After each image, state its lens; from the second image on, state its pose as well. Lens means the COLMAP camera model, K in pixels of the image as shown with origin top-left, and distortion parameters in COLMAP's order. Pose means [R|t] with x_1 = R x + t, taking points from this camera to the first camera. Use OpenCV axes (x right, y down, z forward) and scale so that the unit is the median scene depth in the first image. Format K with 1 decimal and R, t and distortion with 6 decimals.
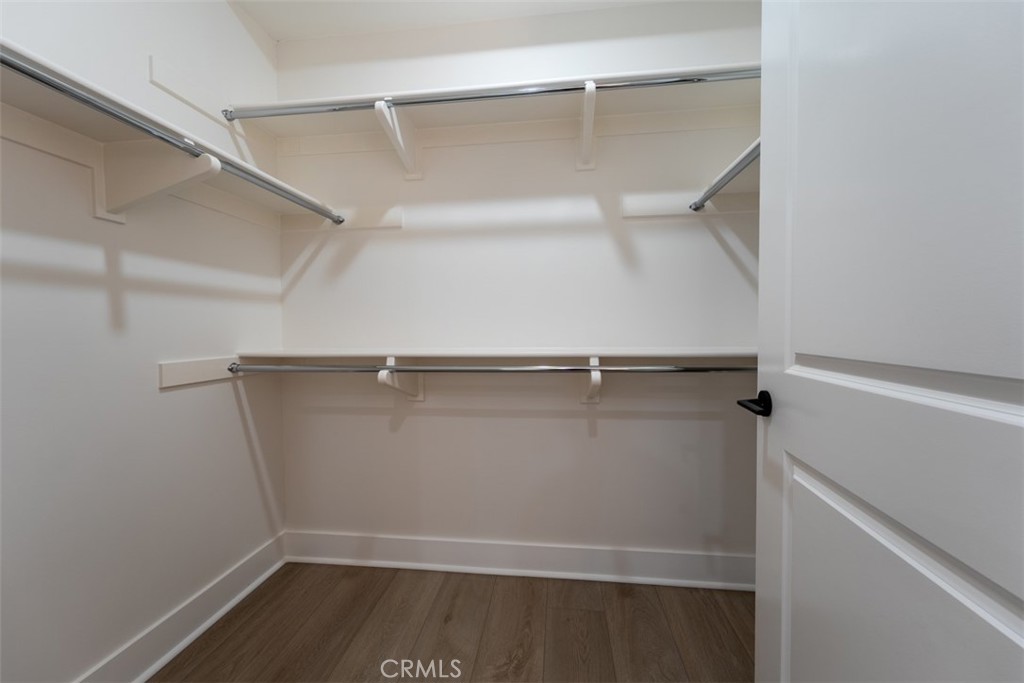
lens RADIAL K [[409.0, 0, 512.2], [0, 409.0, 337.5], [0, 0, 1]] dist [0.000025, -0.000069]
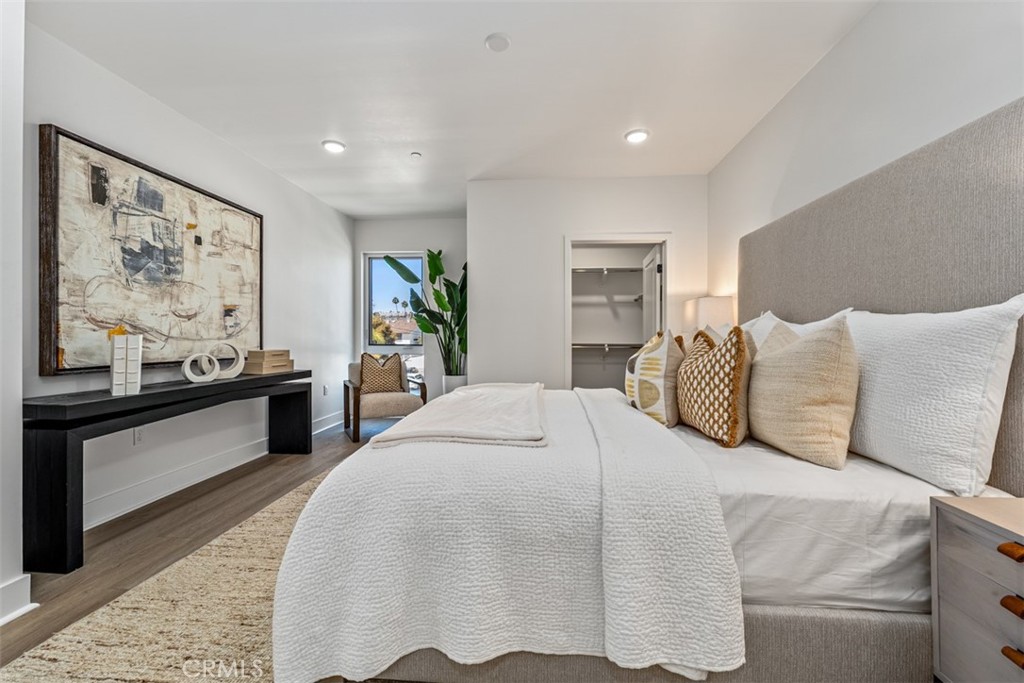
lens RADIAL K [[409.0, 0, 512.3], [0, 409.0, 337.7], [0, 0, 1]] dist [0.000025, -0.000069]
pose [[0.999497, 0.007192, 0.030894, -0.633696], [-0.006804, 0.999897, -0.012671, 0.035358], [-0.030982, 0.012454, 0.999442, -2.217254]]
